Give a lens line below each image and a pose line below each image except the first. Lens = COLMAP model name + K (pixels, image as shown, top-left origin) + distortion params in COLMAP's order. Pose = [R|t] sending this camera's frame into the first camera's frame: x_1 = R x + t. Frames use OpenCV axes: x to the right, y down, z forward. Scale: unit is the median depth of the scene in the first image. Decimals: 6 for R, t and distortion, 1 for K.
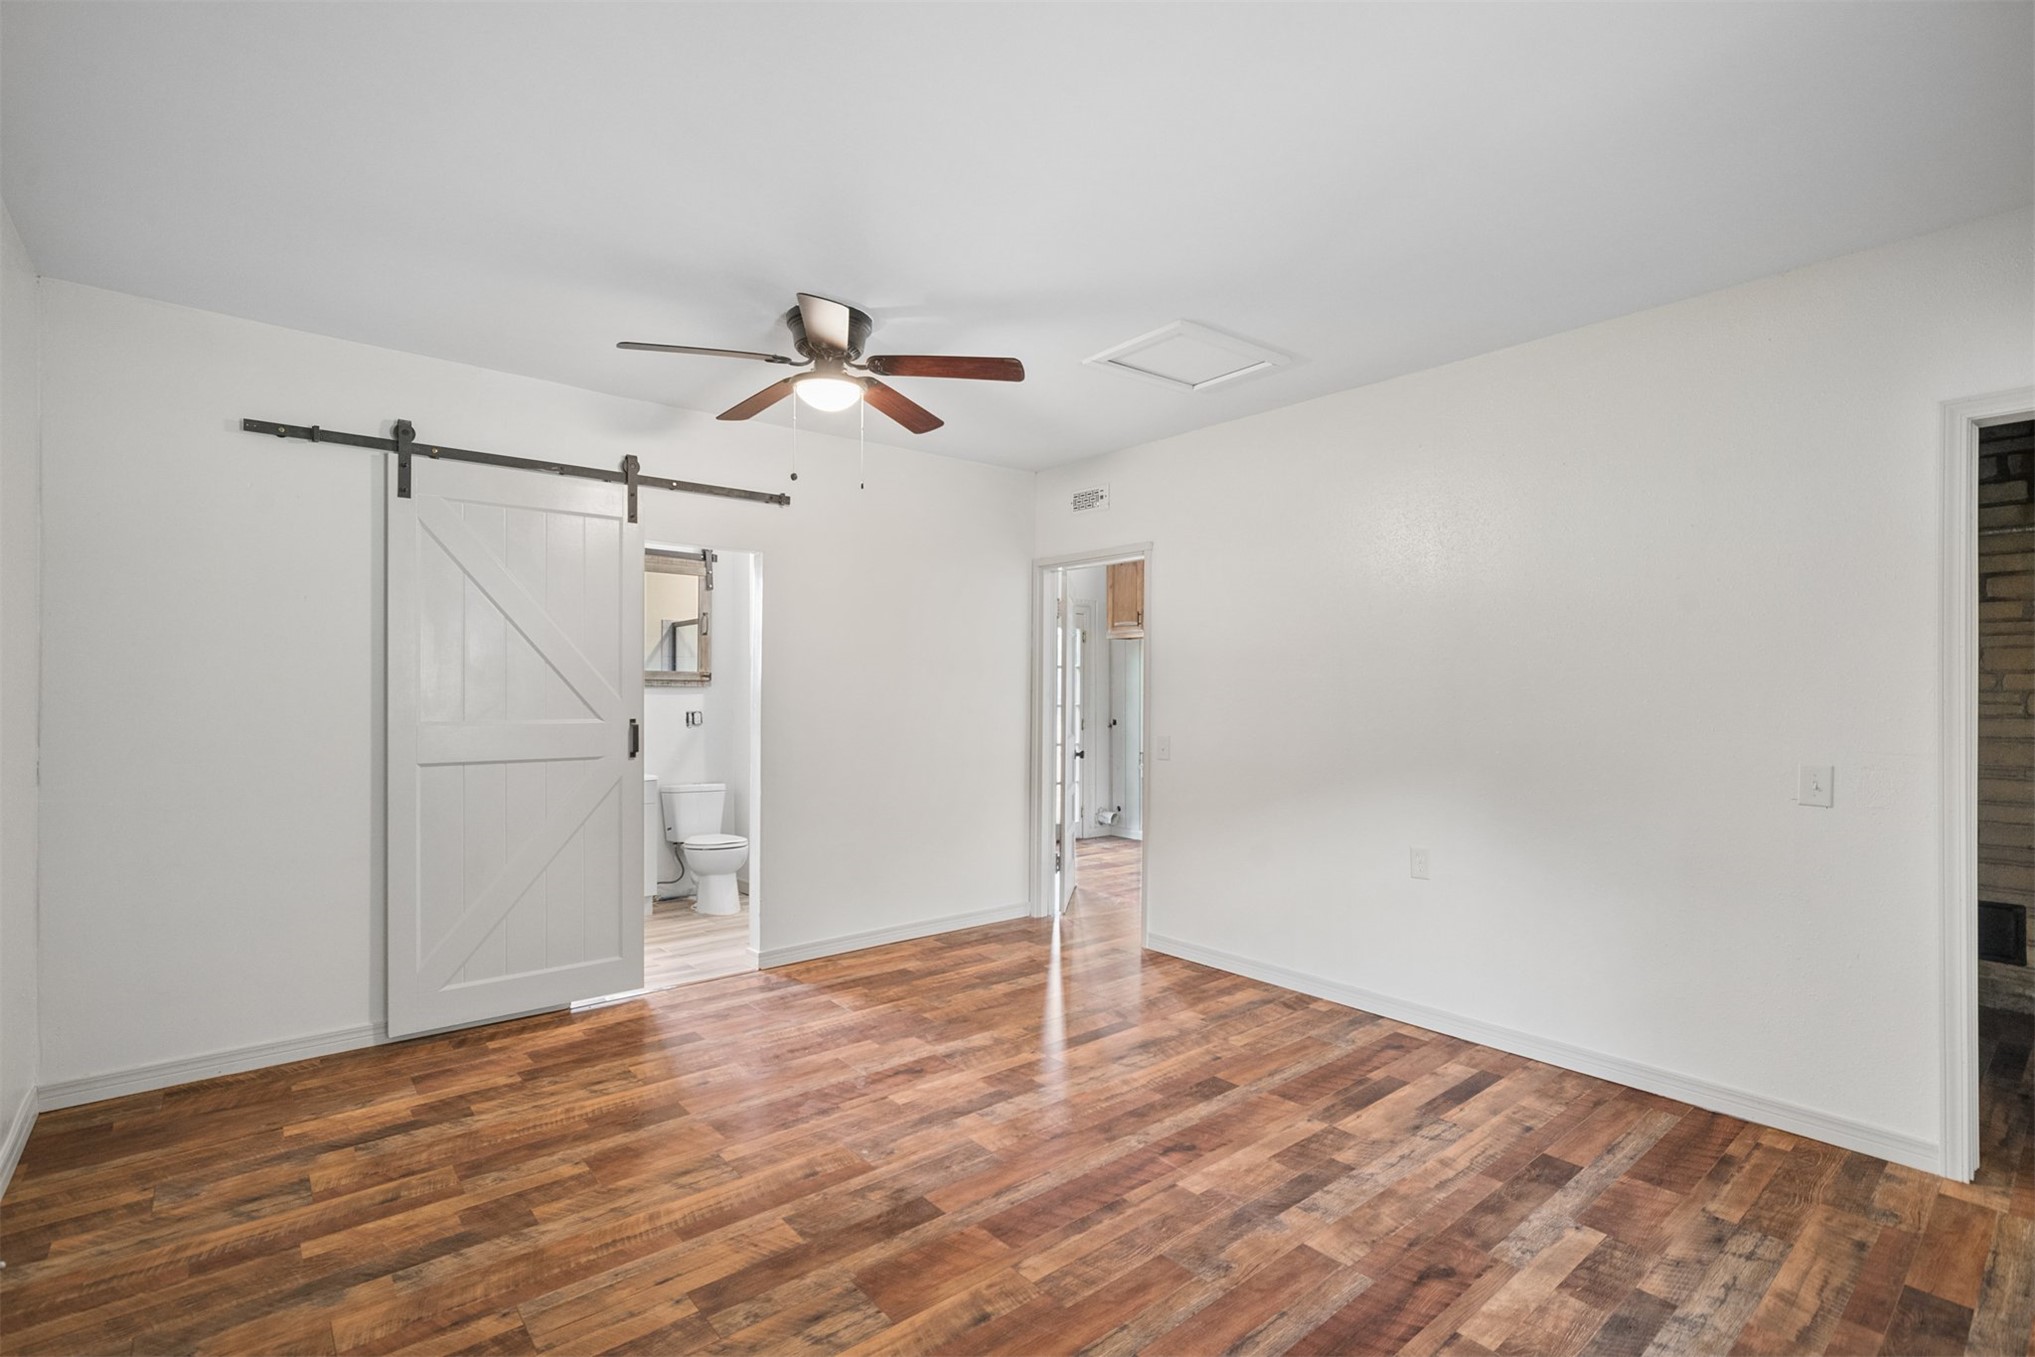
lens RADIAL K [[941.8, 0, 1023.5], [0, 941.8, 690.0], [0, 0, 1]] dist [-0.003509, 0.000988]
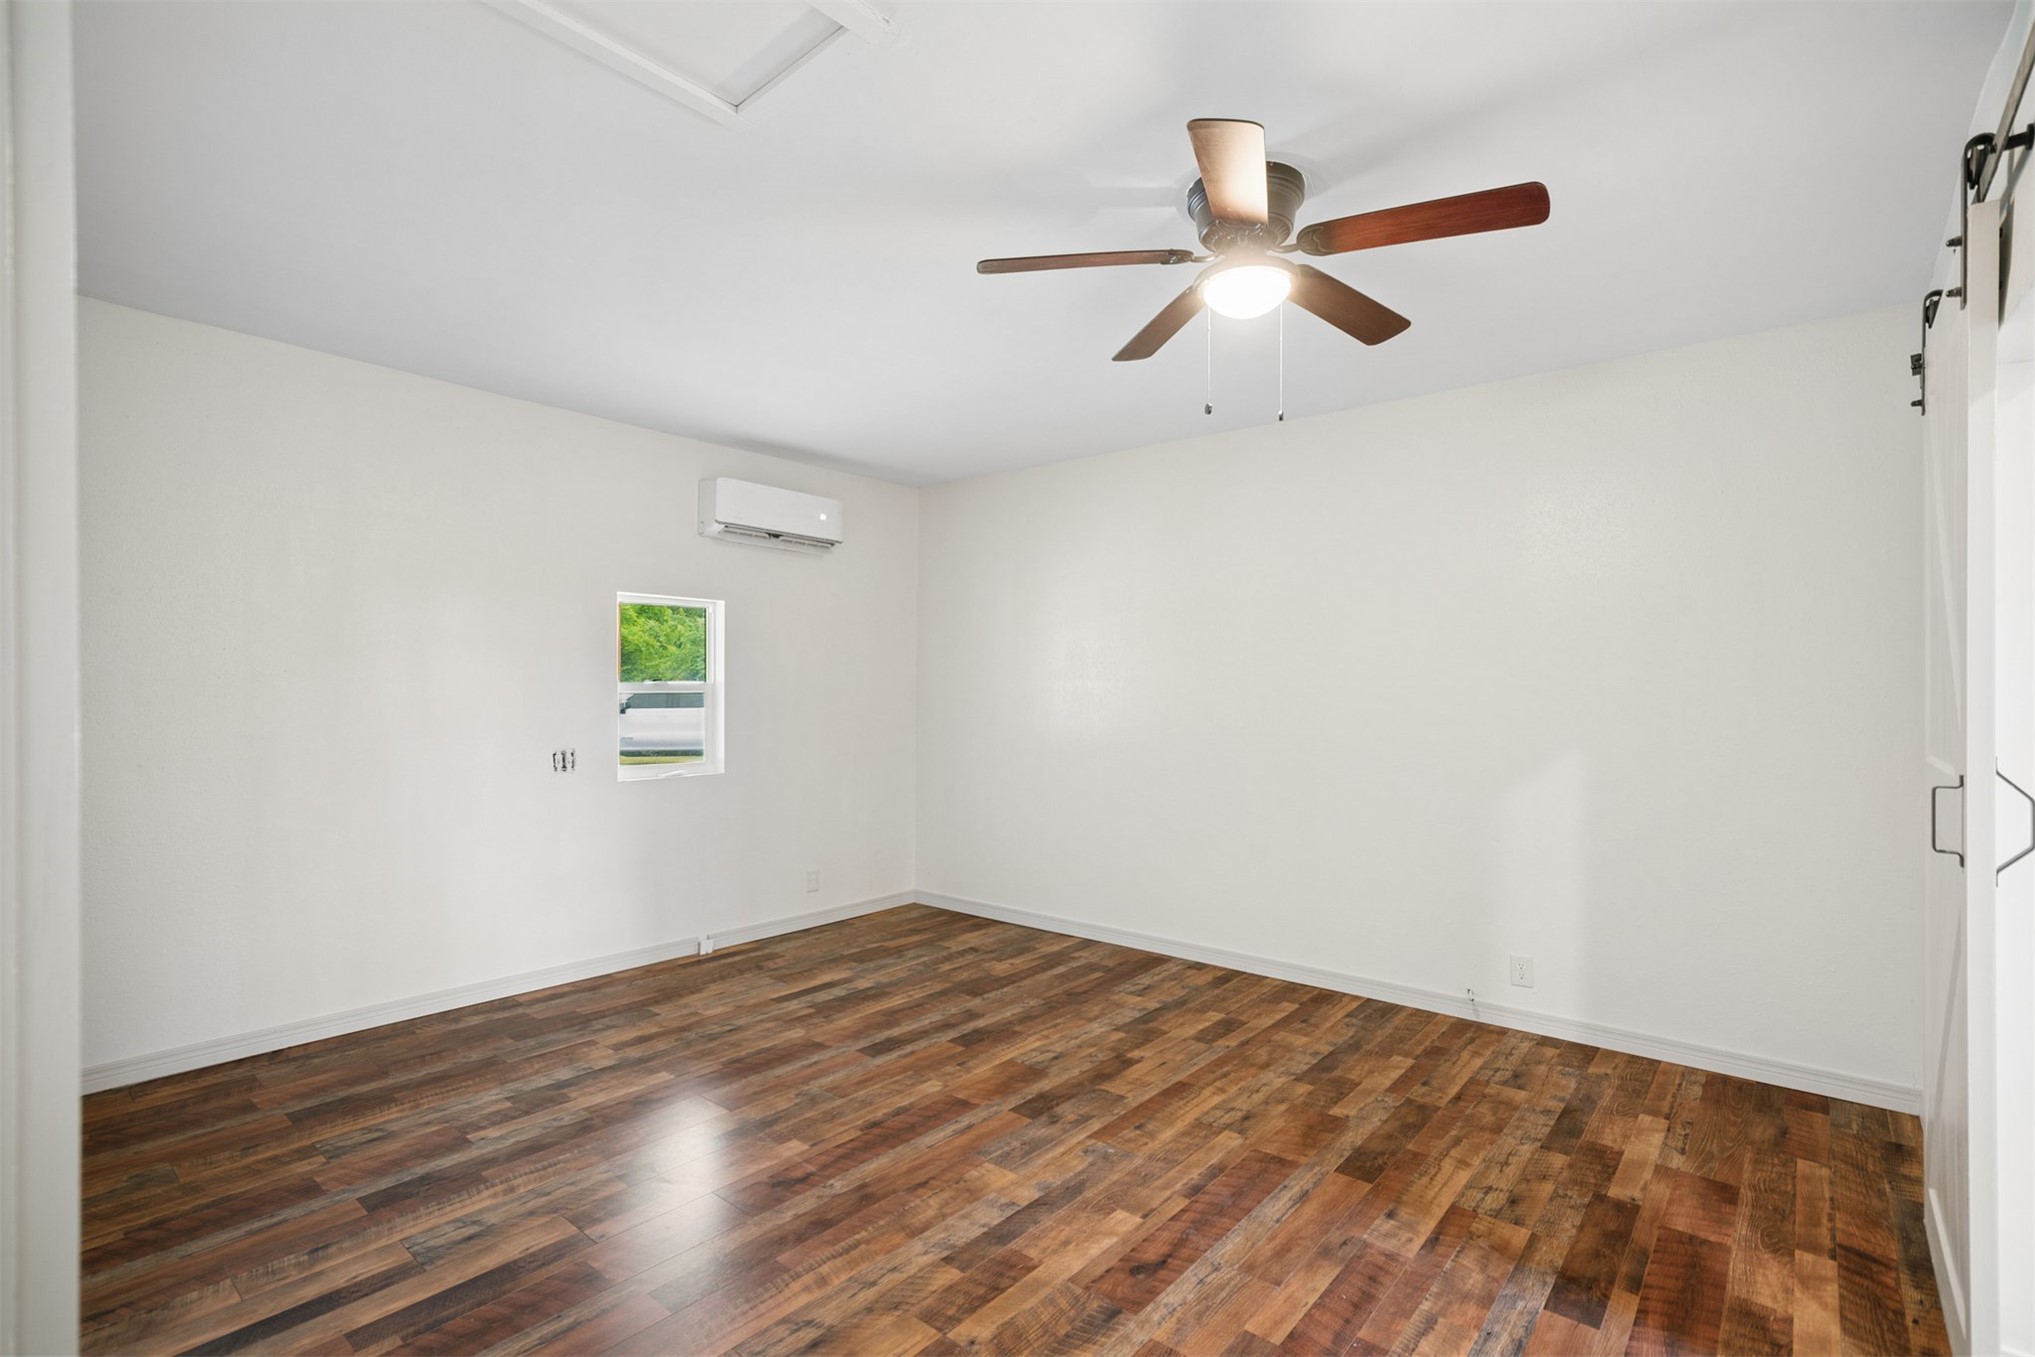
lens RADIAL K [[941.8, 0, 1023.5], [0, 941.8, 690.0], [0, 0, 1]] dist [-0.003509, 0.000988]
pose [[-0.986362, -0.008937, -0.164350, 0.097324], [-0.008869, 0.999960, -0.001147, -0.004415], [0.164354, 0.000326, -0.986401, 2.014737]]
